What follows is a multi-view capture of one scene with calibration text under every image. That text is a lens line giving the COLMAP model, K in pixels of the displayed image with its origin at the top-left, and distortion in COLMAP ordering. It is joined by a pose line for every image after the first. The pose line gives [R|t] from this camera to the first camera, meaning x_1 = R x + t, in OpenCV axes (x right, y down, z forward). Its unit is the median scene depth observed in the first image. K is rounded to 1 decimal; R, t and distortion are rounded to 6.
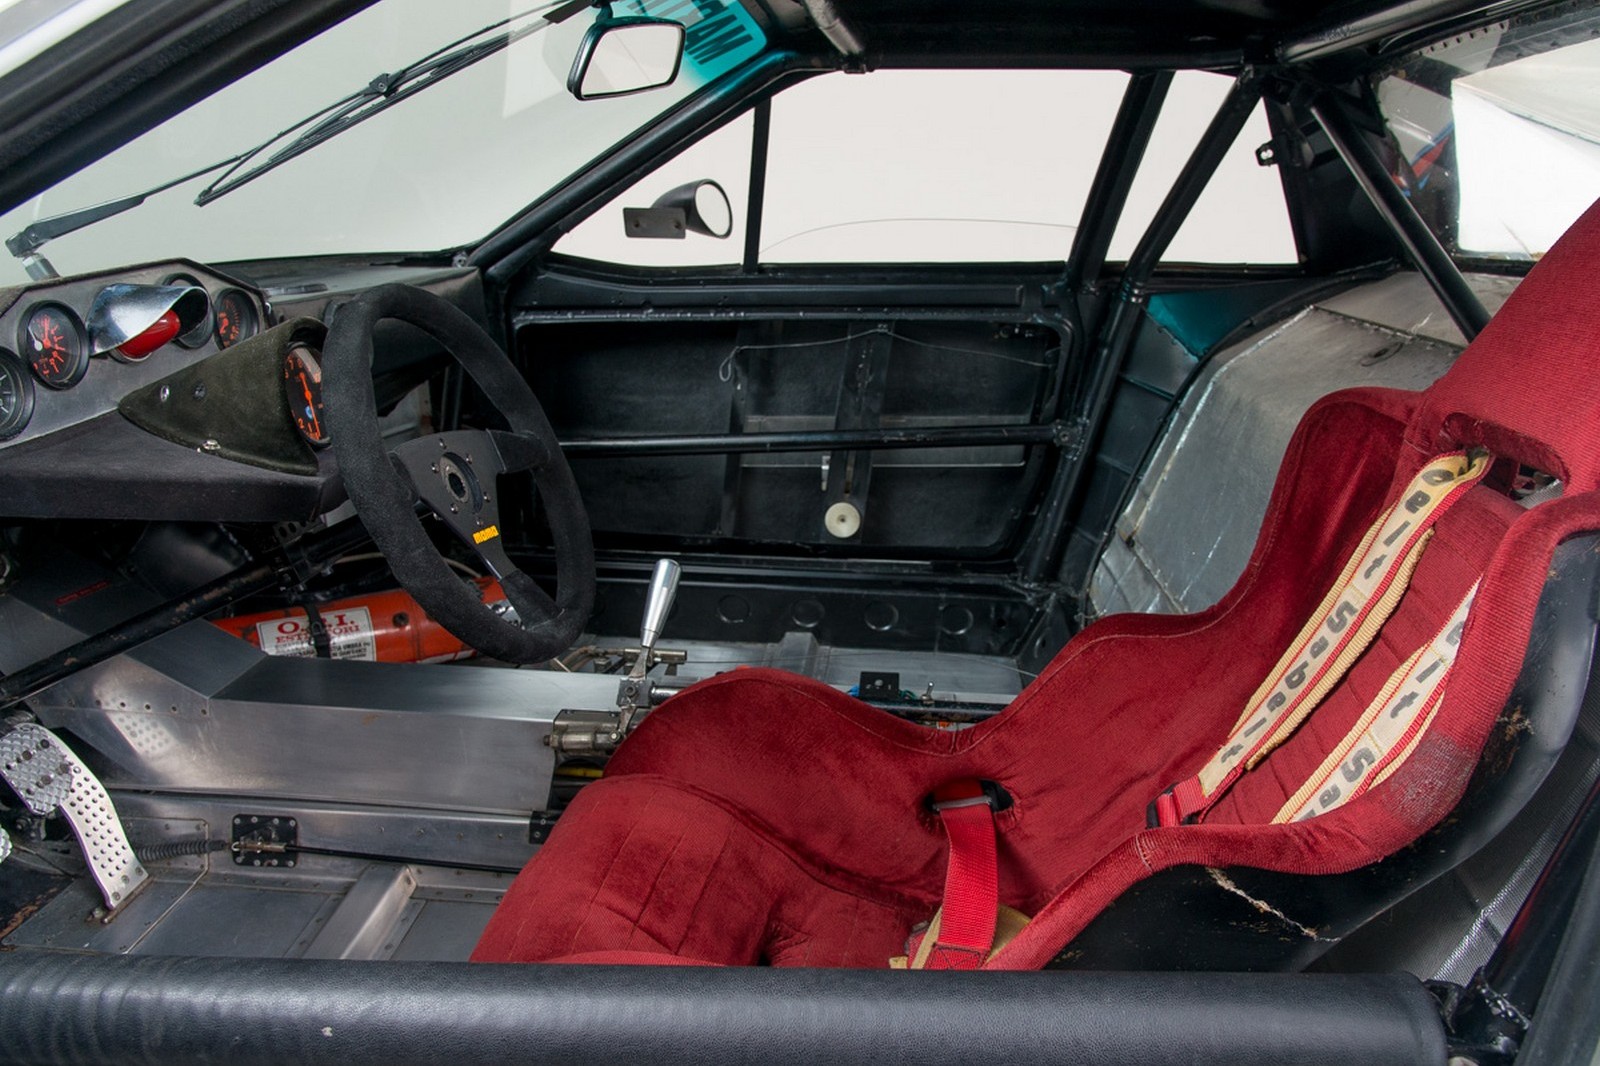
lens RADIAL K [[1090.4, 0, 798.6], [0, 1090.4, 533.7], [0, 0, 1]] dist [0.001323, -0.001920]
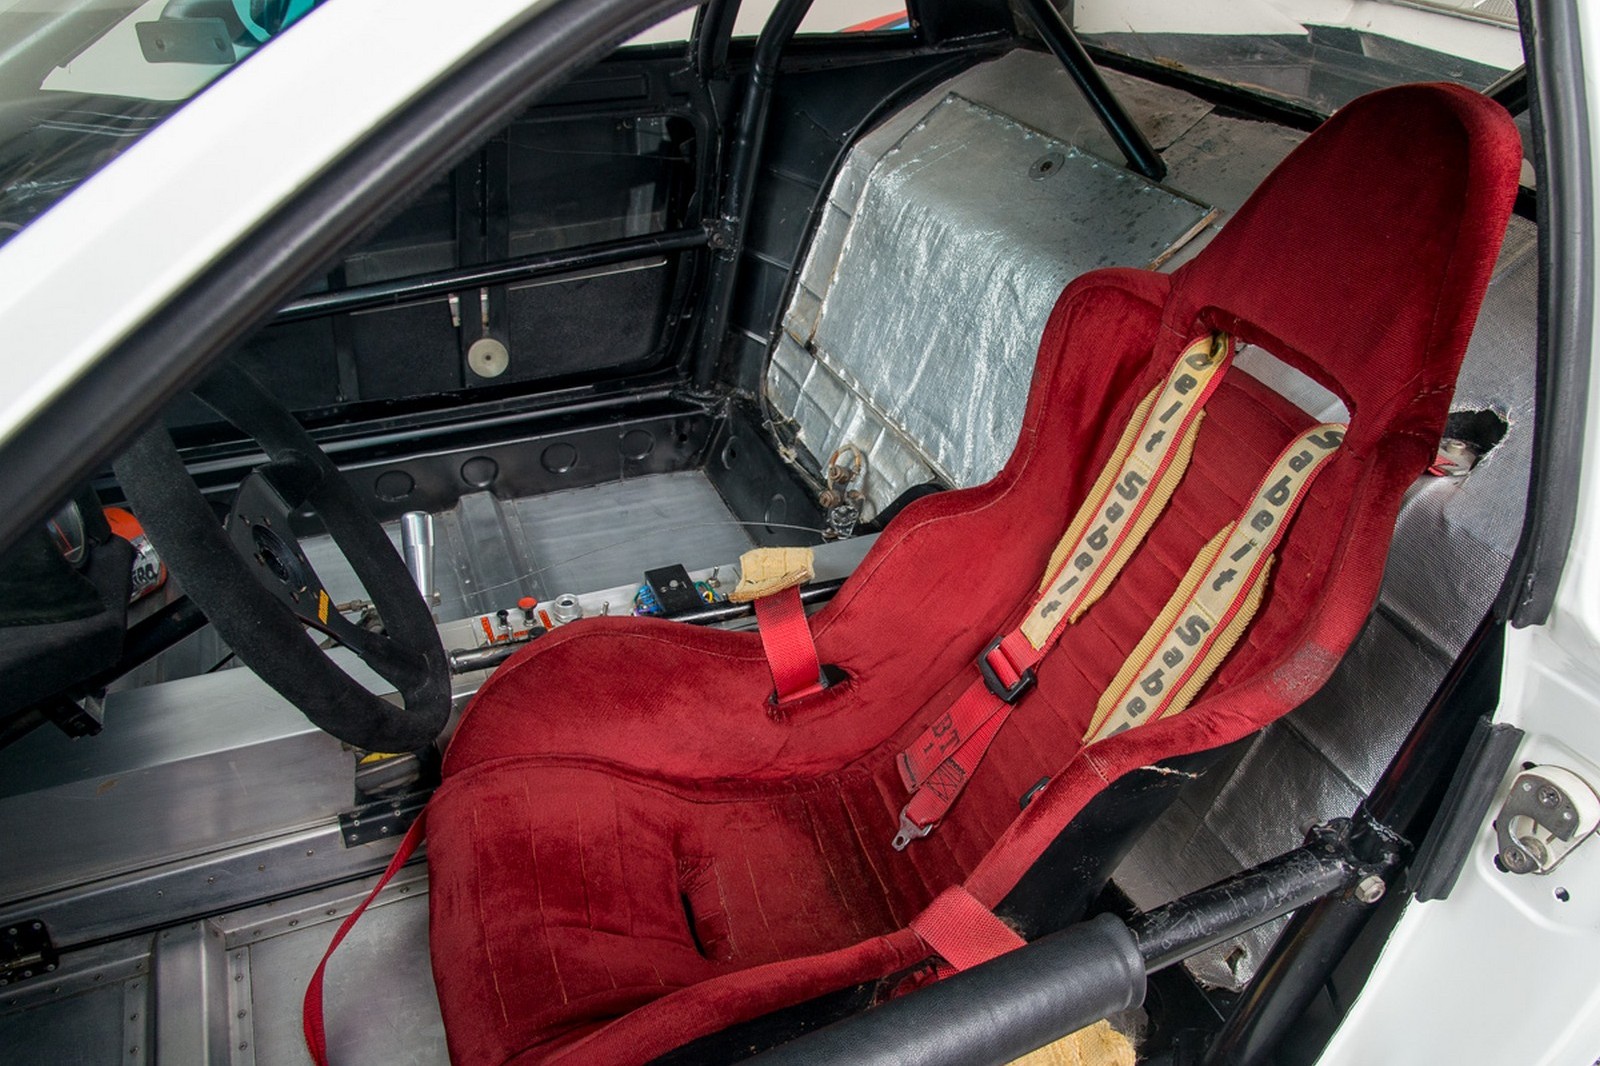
lens RADIAL K [[1158.4, 0, 802.0], [0, 1158.4, 530.8], [0, 0, 1]] dist [-0.008065, 0.003624]
pose [[0.881932, -0.251242, 0.398840, -0.311504], [0.128790, 0.942356, 0.308835, -0.294479], [-0.453441, -0.221005, 0.863451, 0.065447]]
